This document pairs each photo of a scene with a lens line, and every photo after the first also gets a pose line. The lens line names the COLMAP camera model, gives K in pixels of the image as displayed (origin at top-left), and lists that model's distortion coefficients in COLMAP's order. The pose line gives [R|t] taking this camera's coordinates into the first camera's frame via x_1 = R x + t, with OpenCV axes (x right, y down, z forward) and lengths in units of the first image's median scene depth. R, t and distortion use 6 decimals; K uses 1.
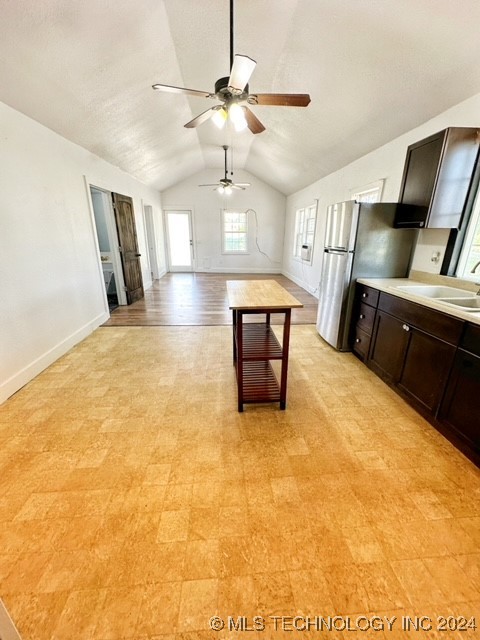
lens RADIAL K [[255.8, 0, 239.2], [0, 255.8, 320.4], [0, 0, 1]] dist [-0.002980, 0.000044]
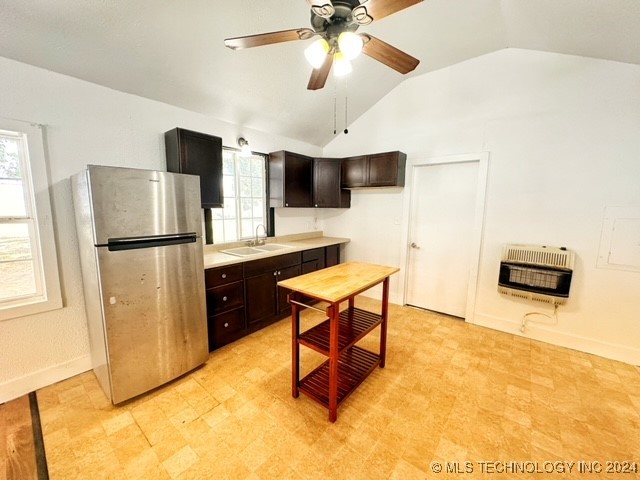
lens RADIAL K [[255.8, 0, 320.5], [0, 255.8, 239.2], [0, 0, 1]] dist [-0.002980, 0.000044]
pose [[-0.735131, -0.092762, 0.671549, -0.570822], [0.210368, 0.910479, 0.356052, -0.700863], [-0.644460, 0.403017, -0.649807, 1.923363]]
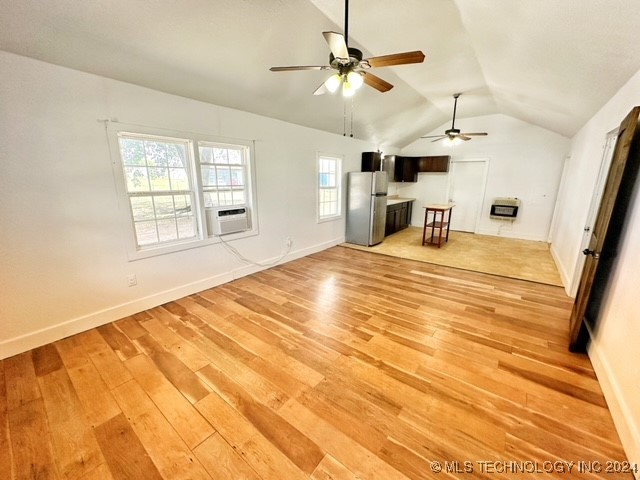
lens RADIAL K [[255.8, 0, 317.3], [0, 255.8, 241.2], [0, 0, 1]] dist [-0.002980, 0.000044]
pose [[-0.743427, -0.159776, 0.649452, -0.959808], [0.214282, 0.862957, 0.457590, -1.591919], [-0.633561, 0.479351, -0.607308, 4.391699]]
